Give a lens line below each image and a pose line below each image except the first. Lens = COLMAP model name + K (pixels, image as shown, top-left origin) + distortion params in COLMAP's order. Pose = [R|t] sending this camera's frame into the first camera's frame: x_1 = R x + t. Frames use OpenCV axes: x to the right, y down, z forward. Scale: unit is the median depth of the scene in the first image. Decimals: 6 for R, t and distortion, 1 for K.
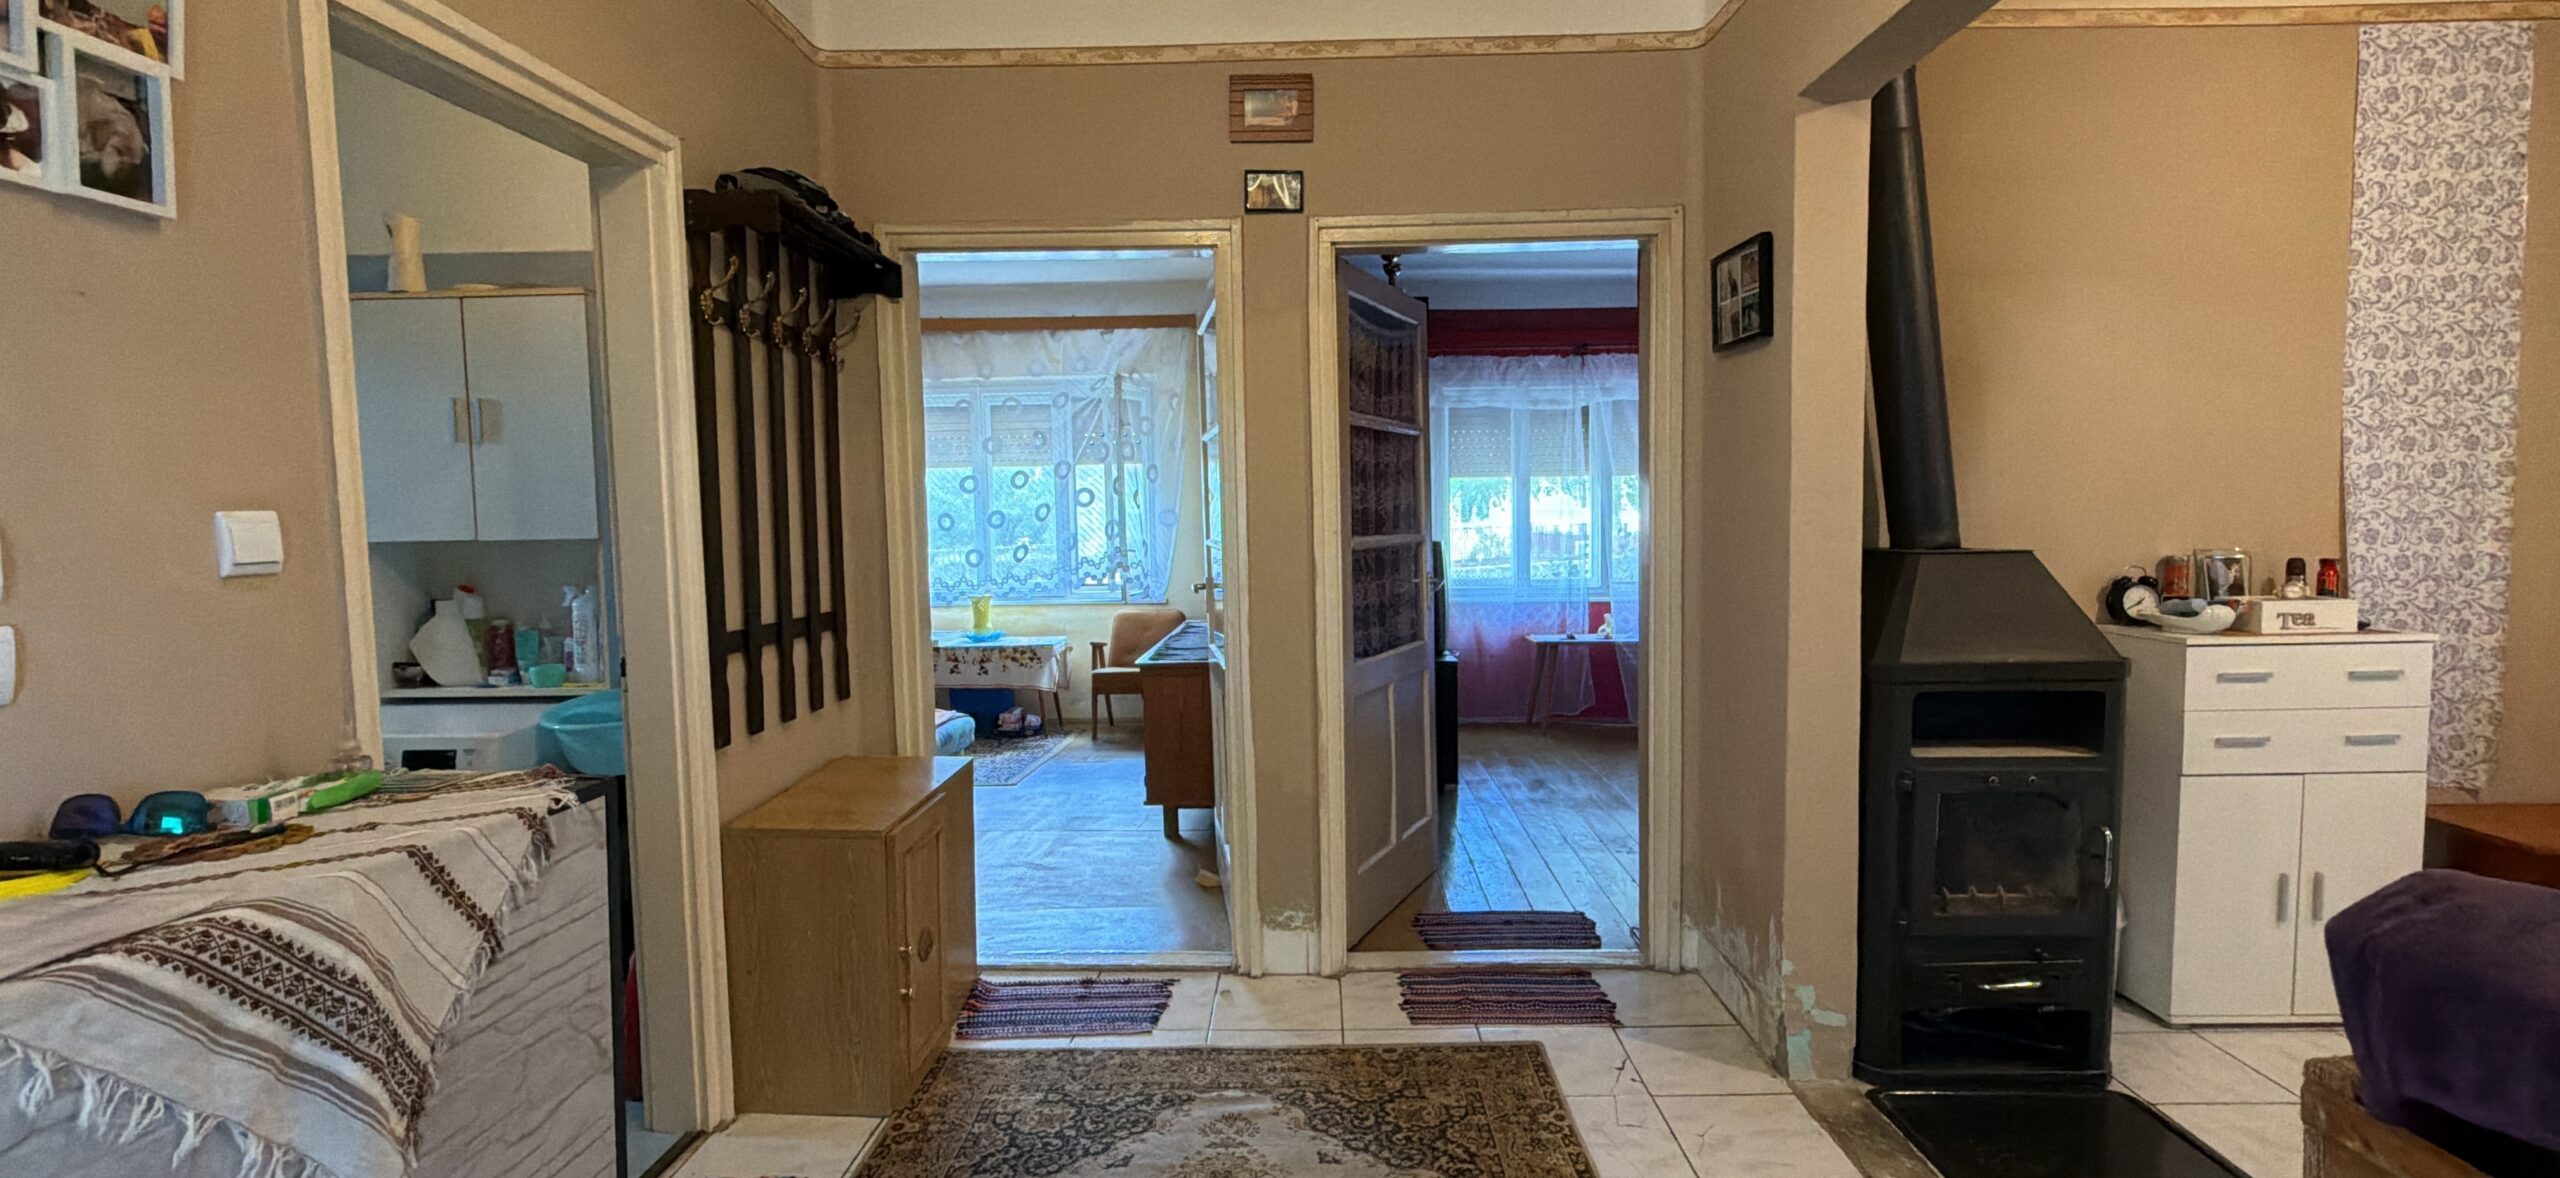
lens RADIAL K [[1163.1, 0, 1279.7], [0, 1163.1, 592.7], [0, 0, 1]] dist [-0.000708, 0.000086]
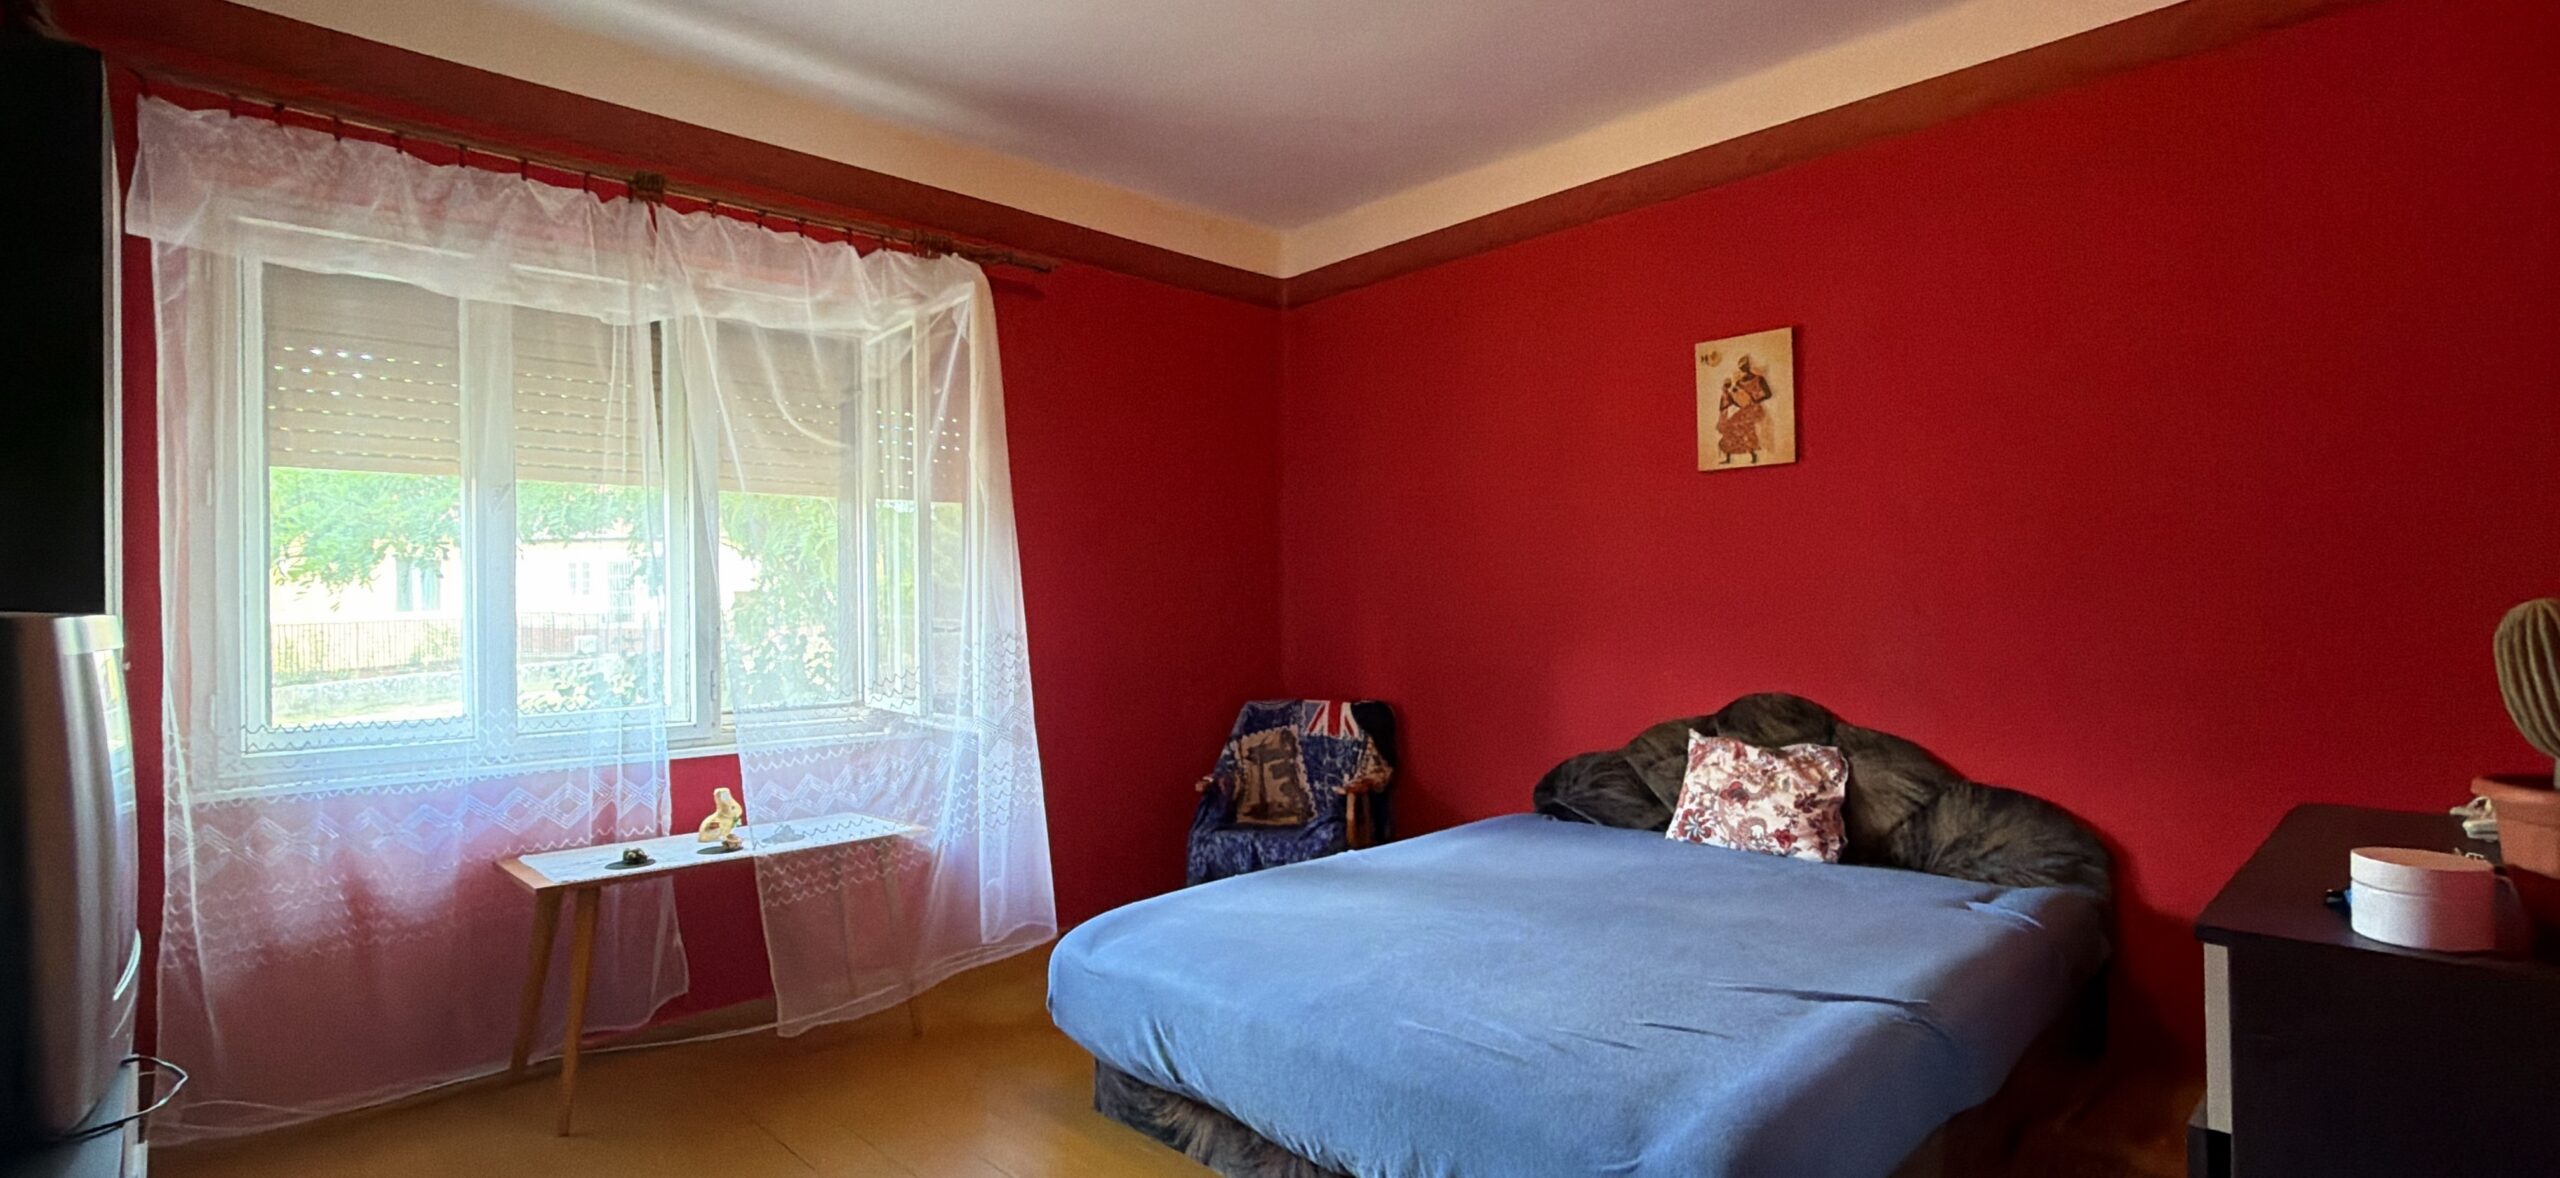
lens RADIAL K [[1163.1, 0, 1285.0], [0, 1163.1, 587.9], [0, 0, 1]] dist [-0.000708, 0.000086]
pose [[0.697415, 0.010940, 0.716584, 0.260647], [0.049218, 0.996792, -0.063119, -0.044348], [-0.714976, 0.079288, 0.694639, 1.225828]]
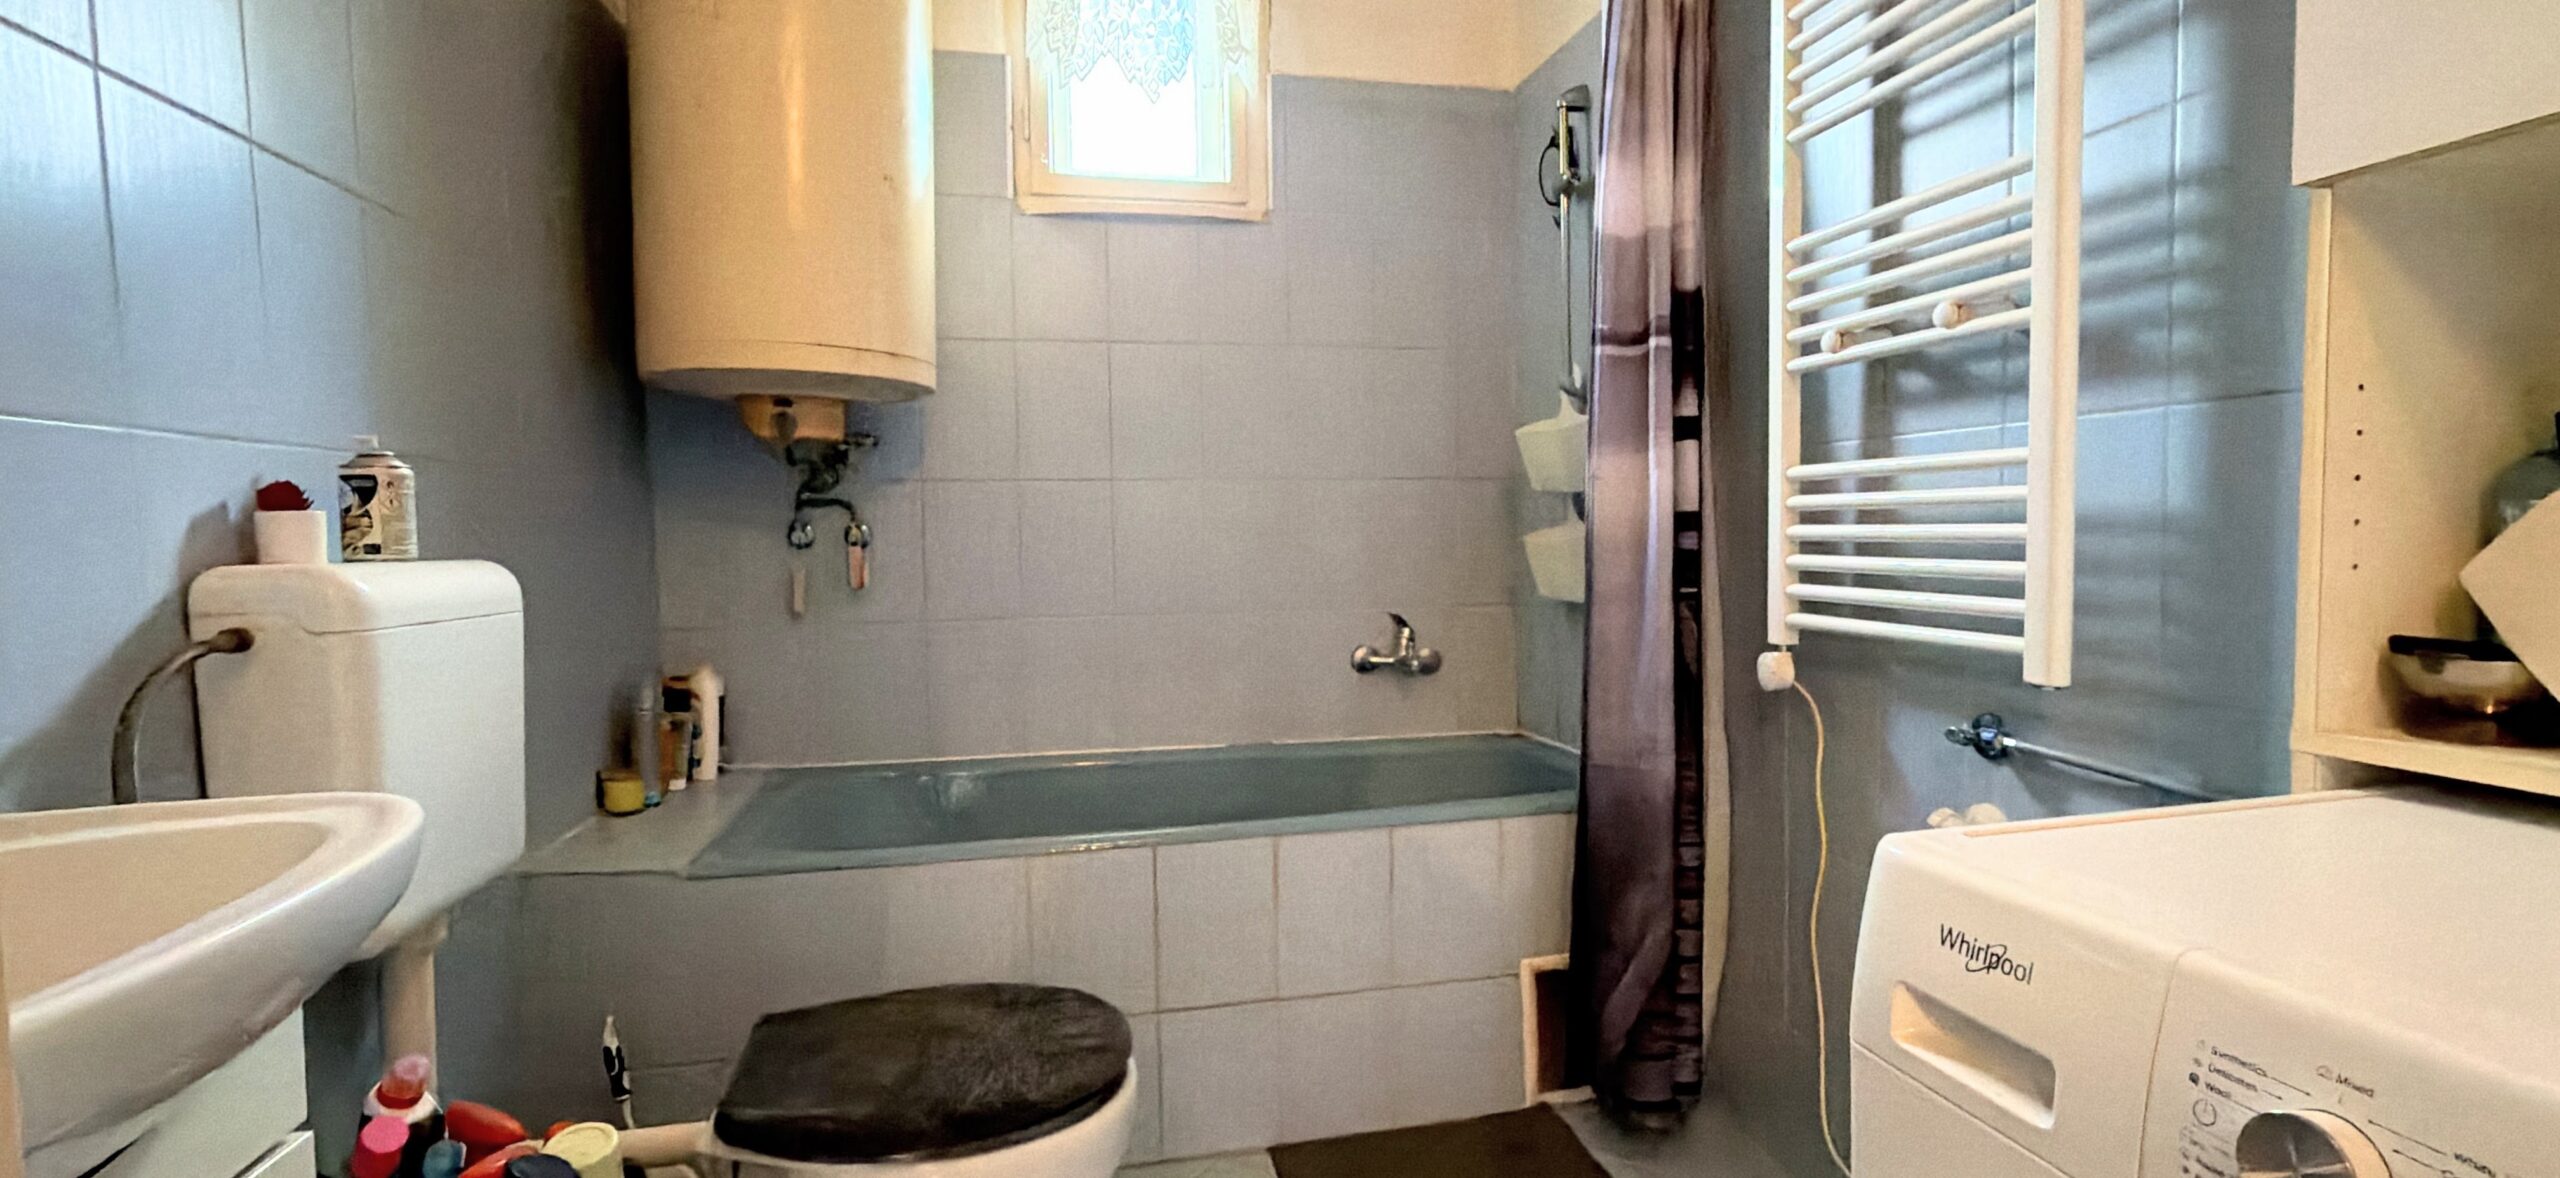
lens RADIAL K [[1163.1, 0, 1280.8], [0, 1163.1, 594.7], [0, 0, 1]] dist [-0.000708, 0.000086]
pose [[0.231878, 0.061936, -0.970771, -0.567319], [-0.051941, 0.997336, 0.051225, 0.051031], [0.971357, 0.038545, 0.234477, 0.692616]]
